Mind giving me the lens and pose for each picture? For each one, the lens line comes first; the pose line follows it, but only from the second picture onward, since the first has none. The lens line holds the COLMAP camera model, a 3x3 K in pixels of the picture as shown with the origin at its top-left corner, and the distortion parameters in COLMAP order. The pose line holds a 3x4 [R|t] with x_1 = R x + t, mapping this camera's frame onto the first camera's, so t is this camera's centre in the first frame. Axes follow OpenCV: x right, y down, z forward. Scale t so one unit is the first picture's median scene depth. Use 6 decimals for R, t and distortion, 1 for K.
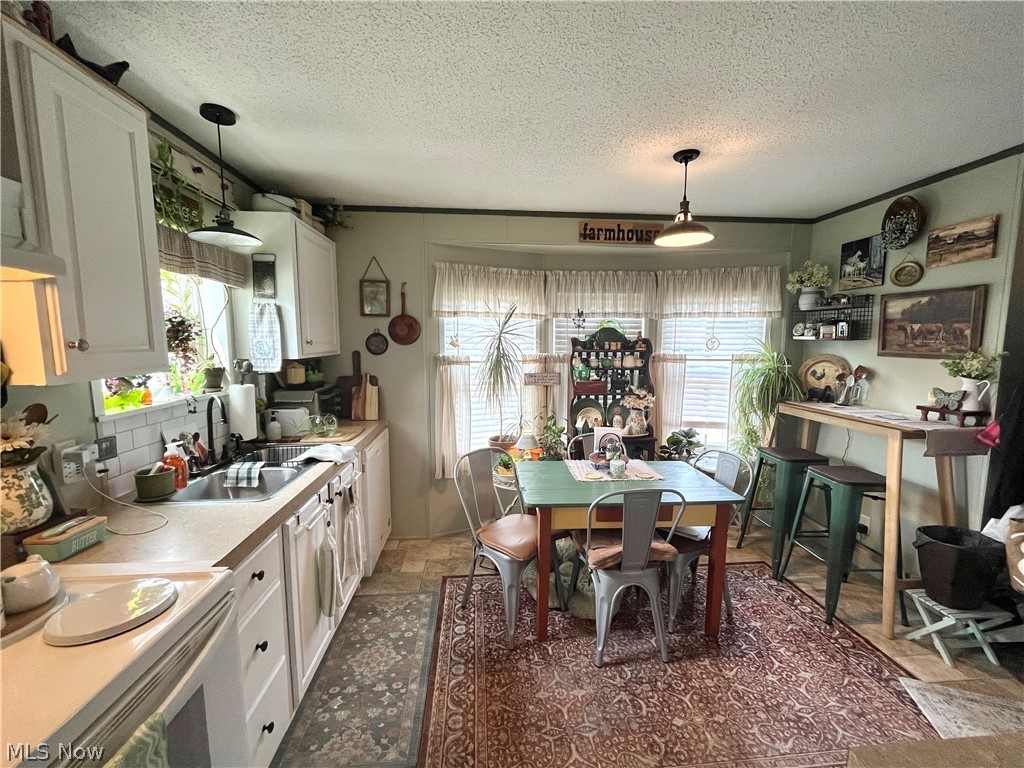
lens RADIAL K [[416.2, 0, 513.3], [0, 416.2, 386.7], [0, 0, 1]] dist [0.001473, -0.000429]
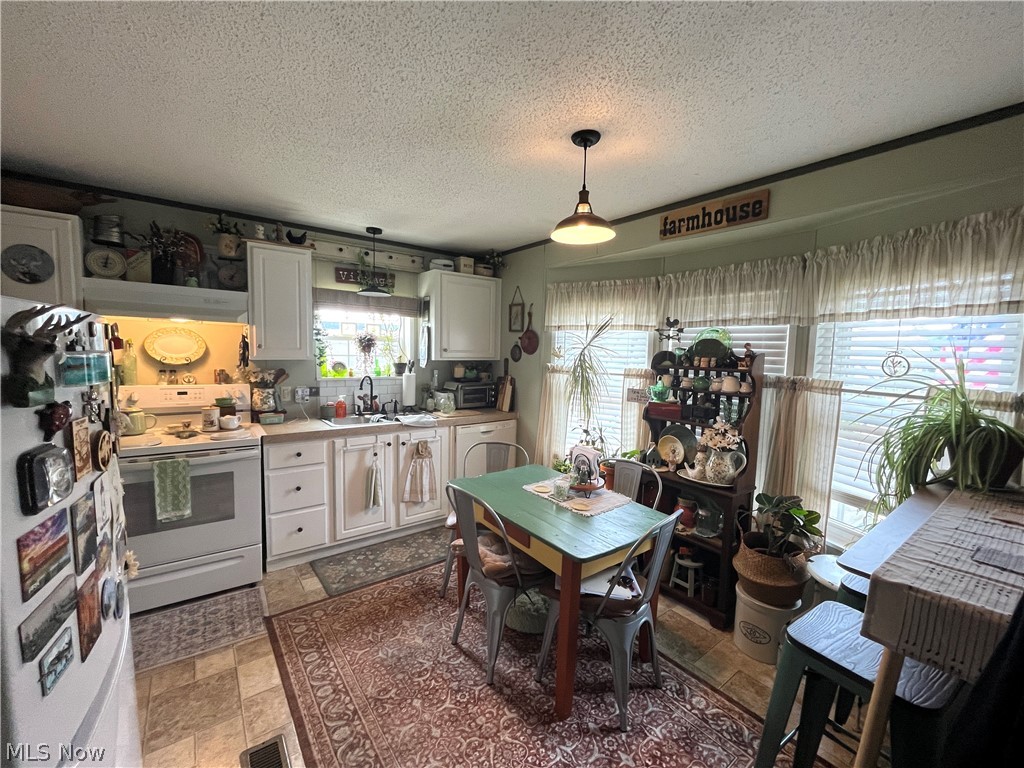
lens RADIAL K [[416.2, 0, 513.4], [0, 416.2, 386.1], [0, 0, 1]] dist [0.001473, -0.000429]
pose [[0.542251, 0.084787, -0.835928, 0.738428], [-0.118011, 0.992719, 0.024139, -0.032240], [0.831888, 0.085559, 0.548309, 0.298762]]
